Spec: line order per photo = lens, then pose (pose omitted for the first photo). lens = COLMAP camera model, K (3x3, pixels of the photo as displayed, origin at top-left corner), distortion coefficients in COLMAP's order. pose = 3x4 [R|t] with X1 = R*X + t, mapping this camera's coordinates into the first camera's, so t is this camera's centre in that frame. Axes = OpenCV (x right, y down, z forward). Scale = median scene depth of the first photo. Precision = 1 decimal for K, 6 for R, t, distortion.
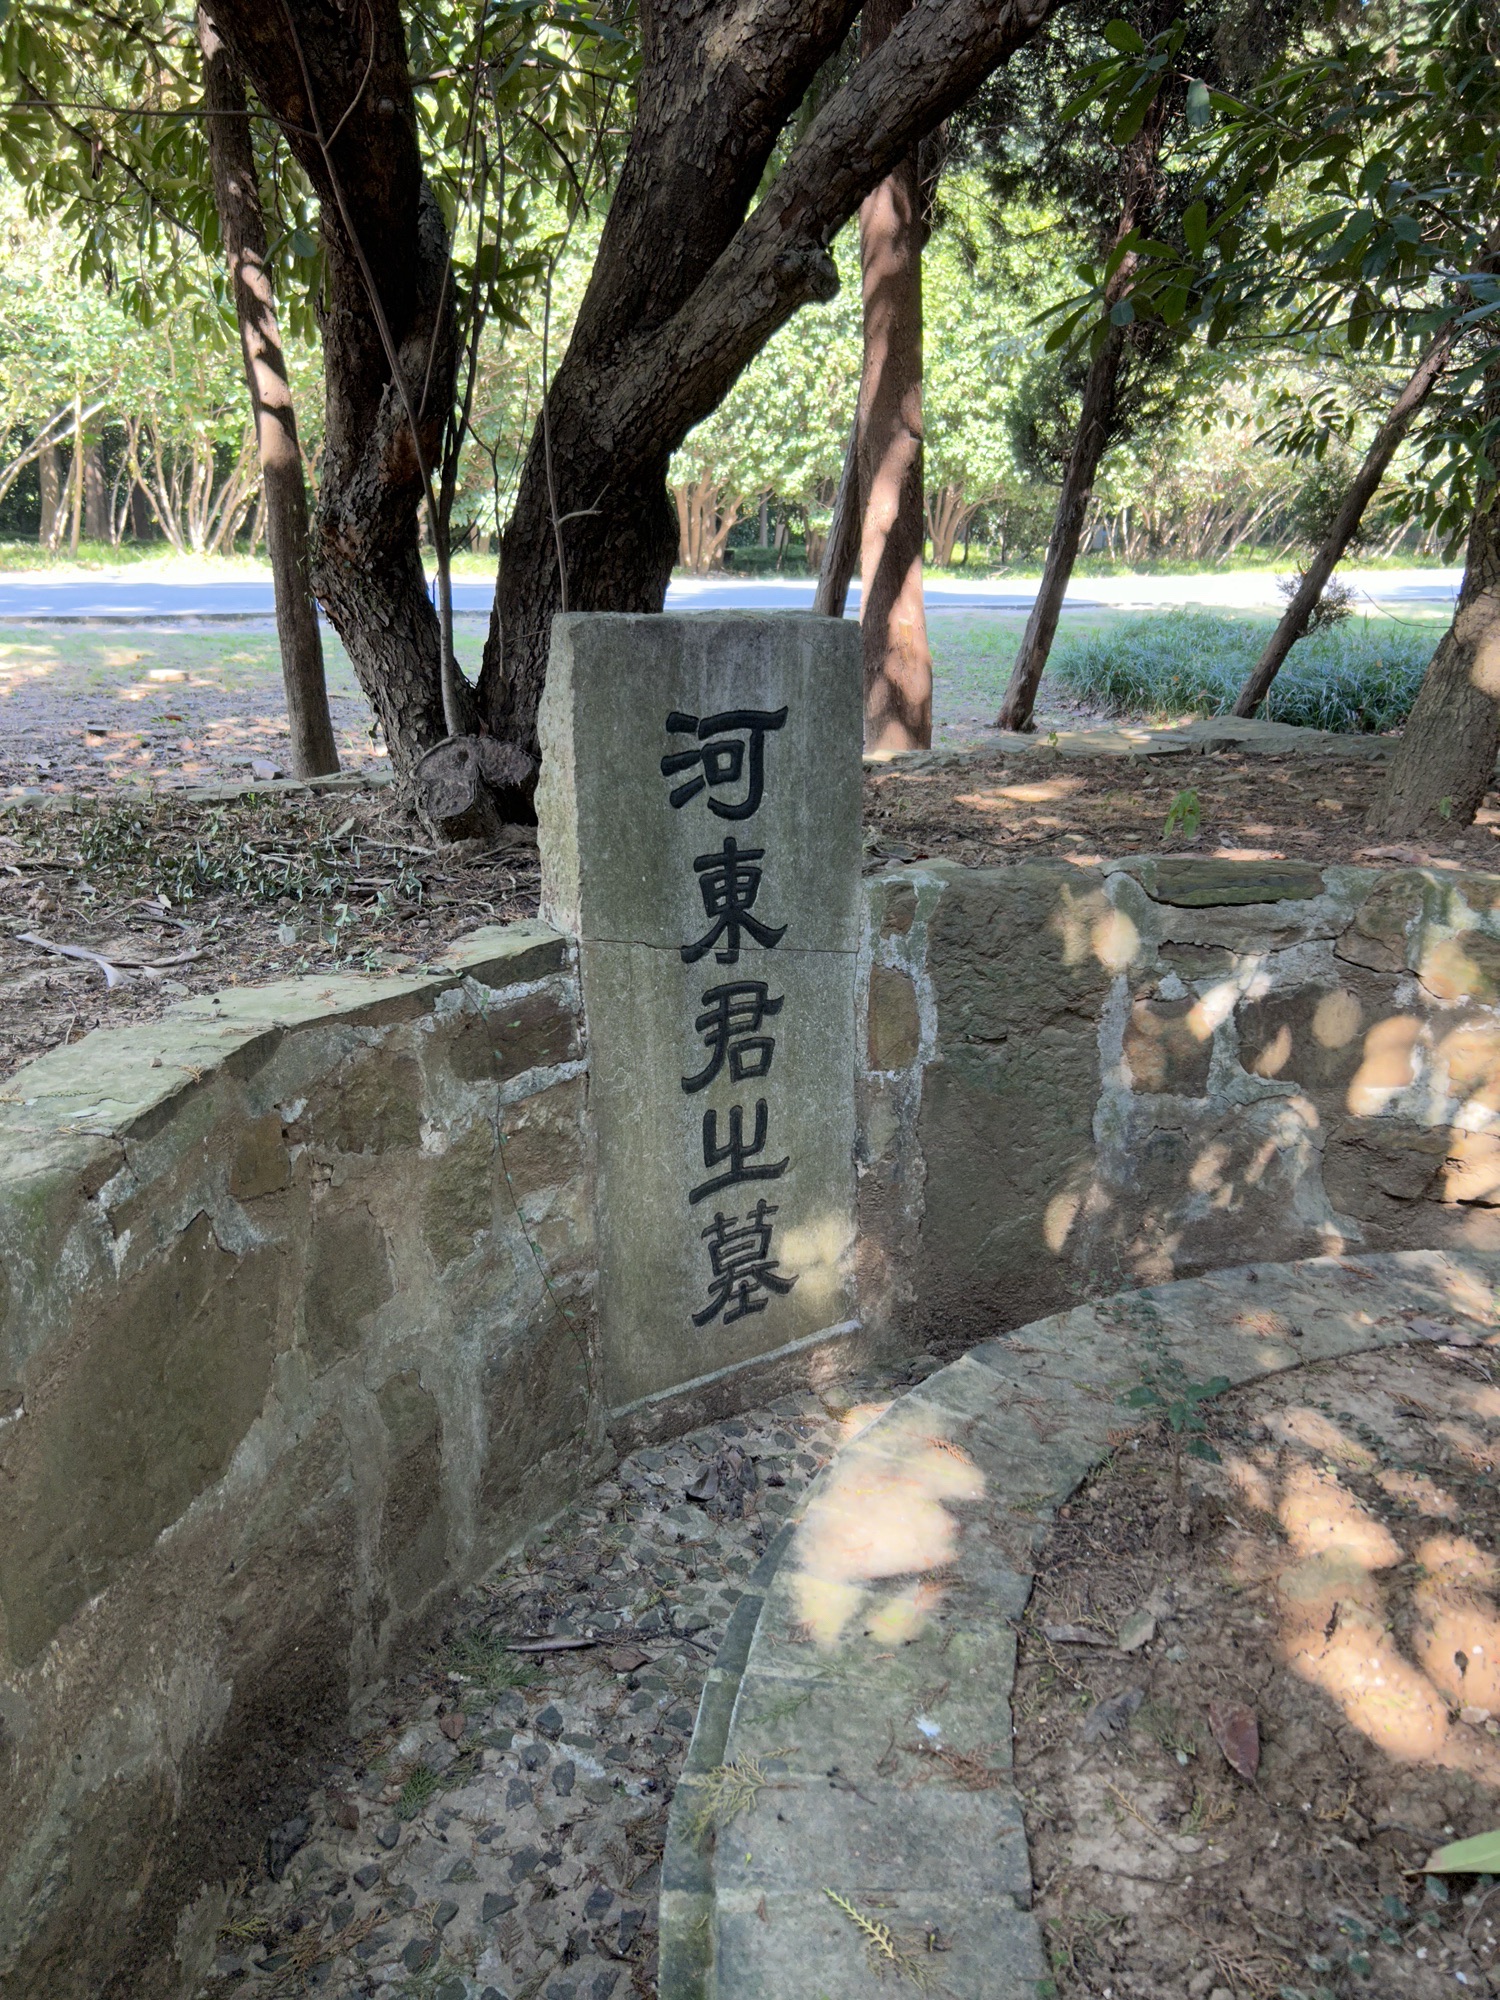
lens RADIAL K [[1514.9, 0, 750.4], [0, 1514.9, 867.6], [0, 0, 1]] dist [0.036847, -0.147631]
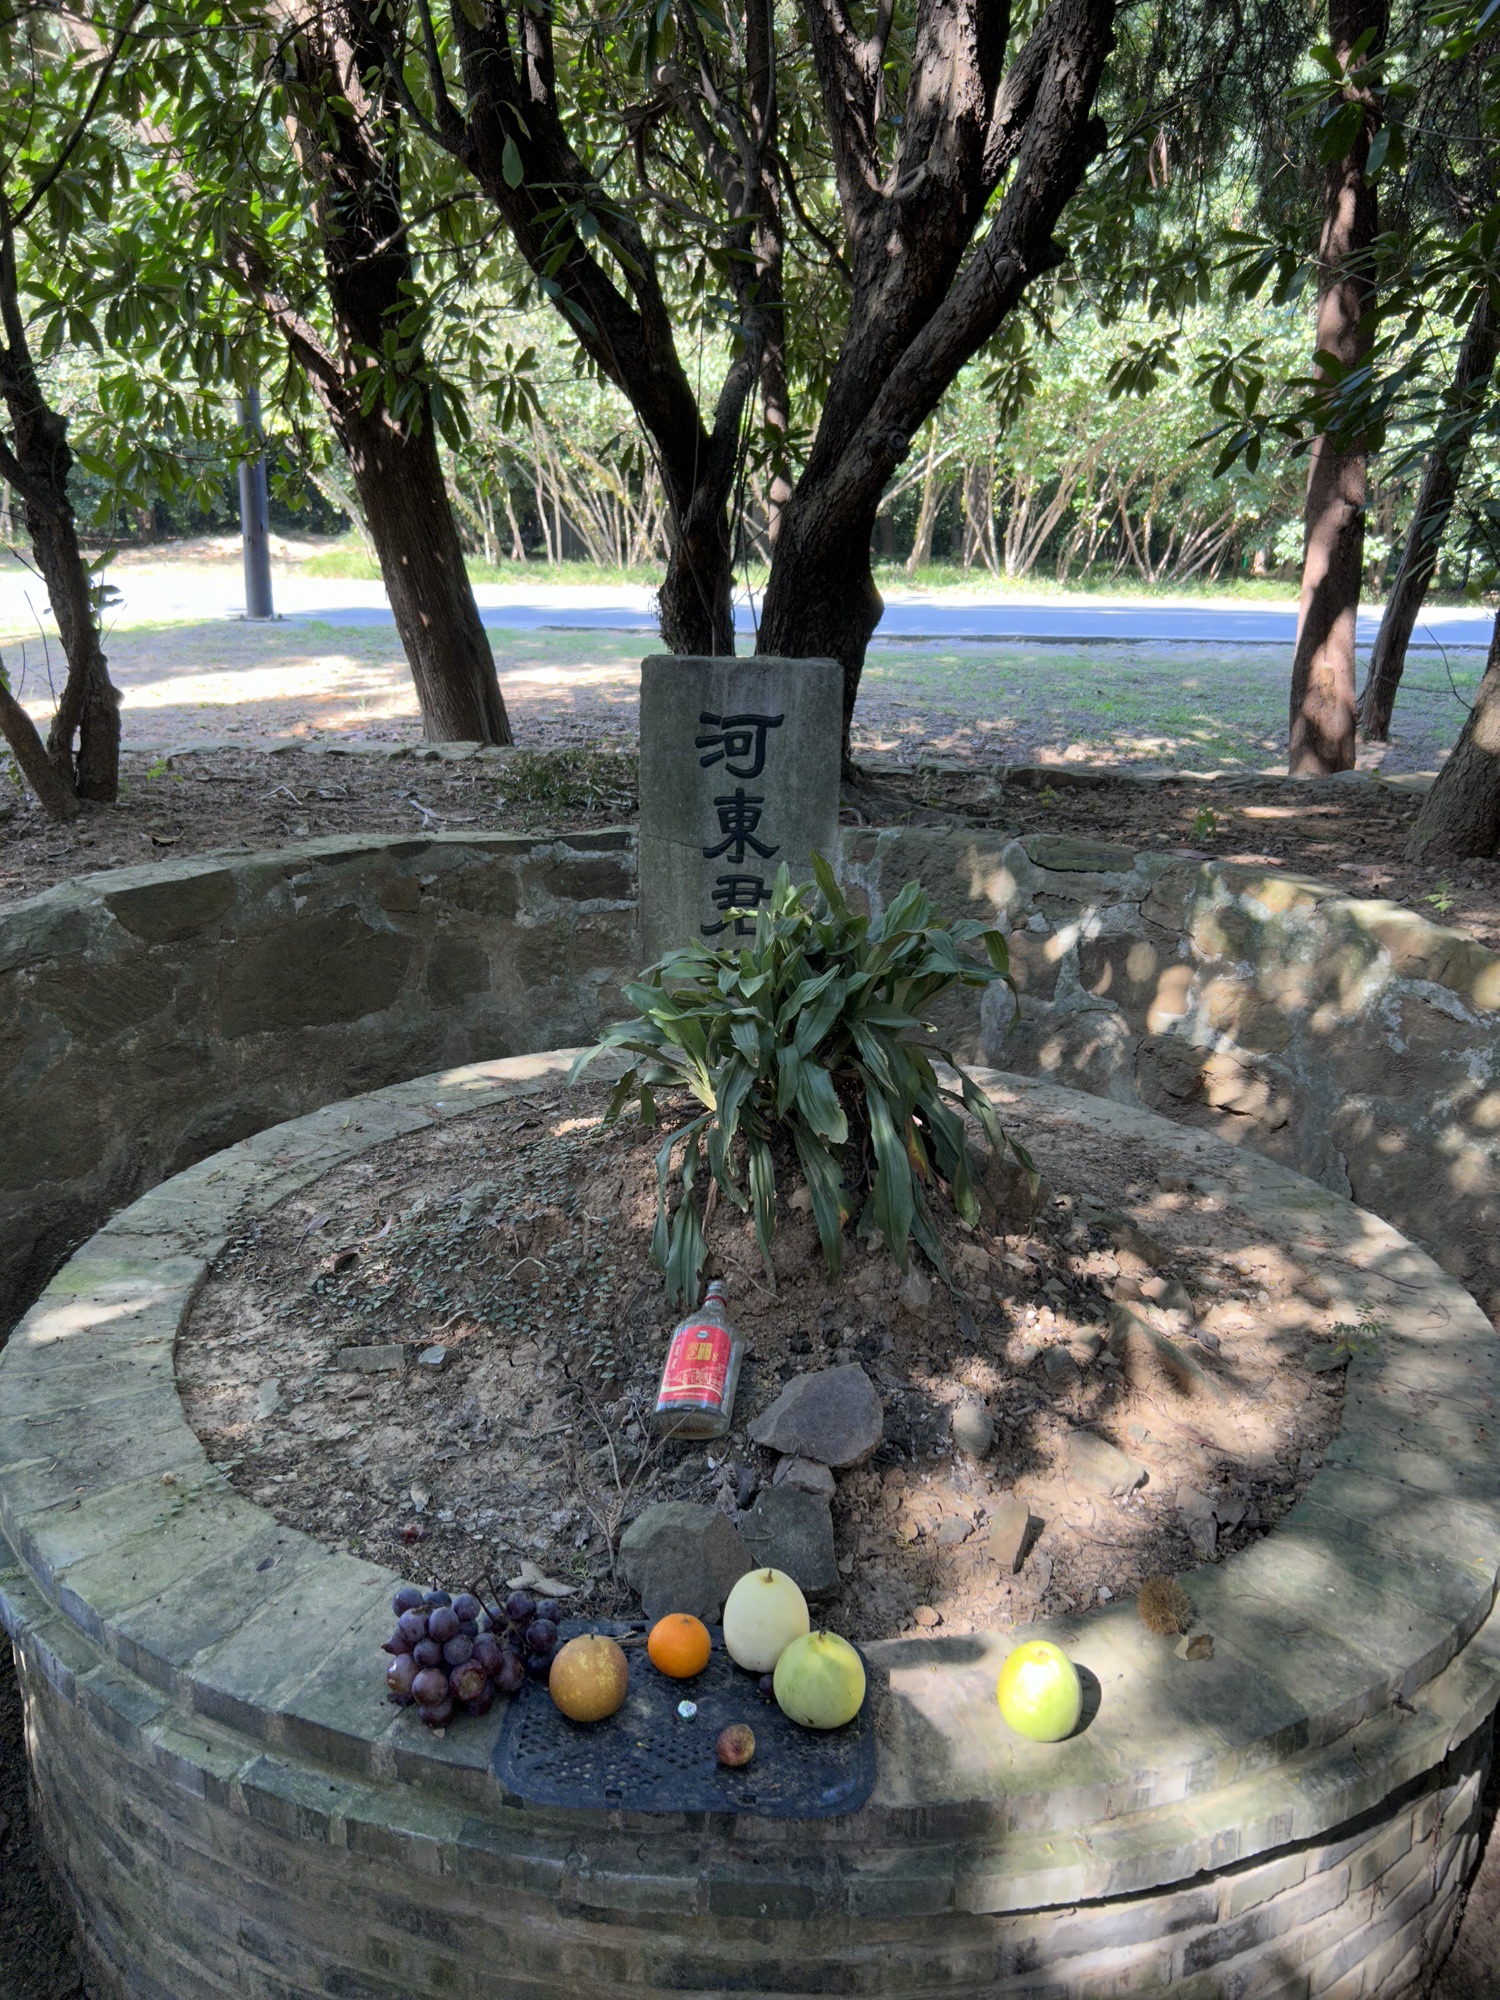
lens RADIAL K [[1514.9, 0, 750.4], [0, 1514.9, 867.6], [0, 0, 1]] dist [0.036847, -0.147631]
pose [[0.837286, 0.111325, -0.535313, 0.911492], [-0.120852, 0.992518, 0.017381, 0.037331], [0.533243, 0.050141, 0.844475, -0.424847]]
